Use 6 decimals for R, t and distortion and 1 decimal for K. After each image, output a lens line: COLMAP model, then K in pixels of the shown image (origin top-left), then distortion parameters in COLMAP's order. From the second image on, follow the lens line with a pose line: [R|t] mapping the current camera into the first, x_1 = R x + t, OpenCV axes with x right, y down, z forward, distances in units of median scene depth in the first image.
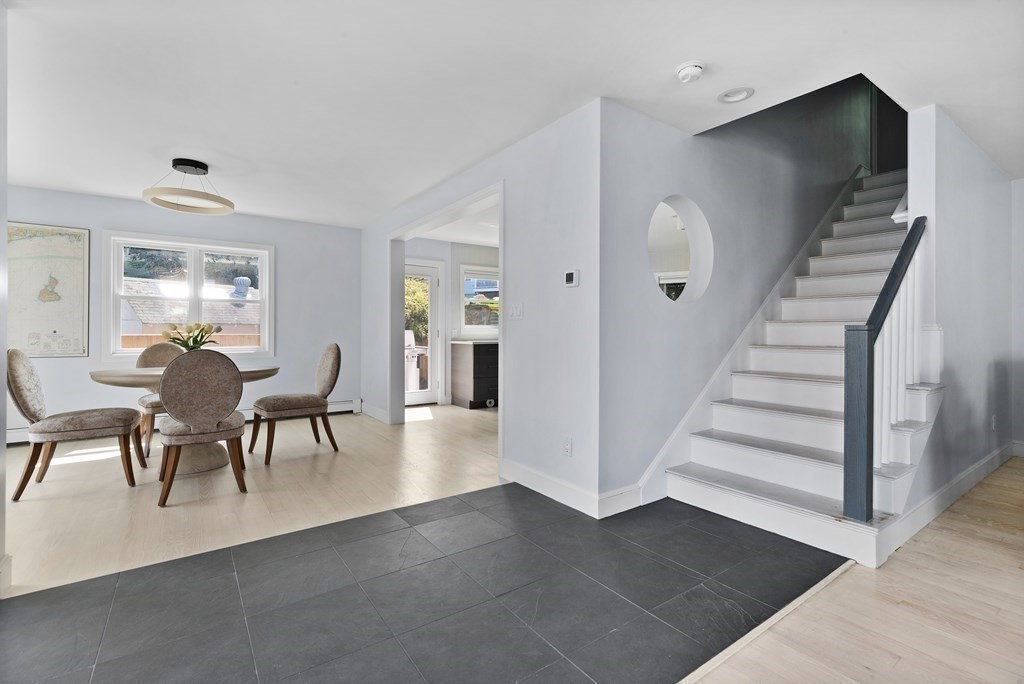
lens RADIAL K [[472.2, 0, 514.5], [0, 472.2, 337.8], [0, 0, 1]] dist [0.005368, 0.001441]
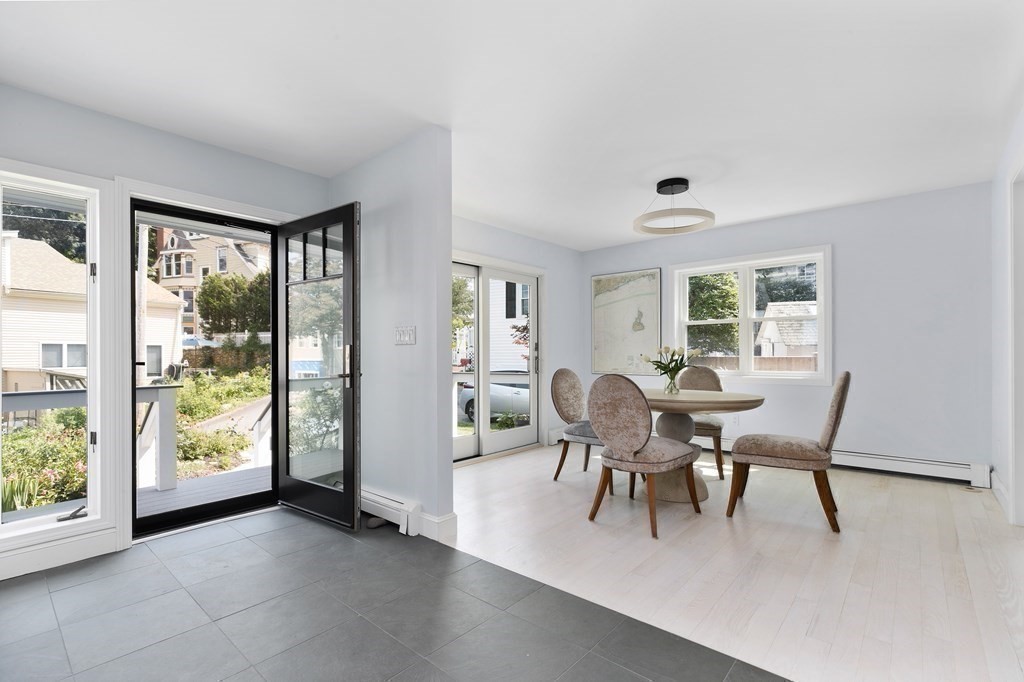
lens RADIAL K [[472.2, 0, 510.0], [0, 472.2, 347.7], [0, 0, 1]] dist [0.005368, 0.001441]
pose [[0.243677, -0.019233, -0.969666, 0.148124], [-0.004053, 0.999774, -0.020849, -0.003780], [0.969848, 0.009011, 0.243544, 0.356877]]
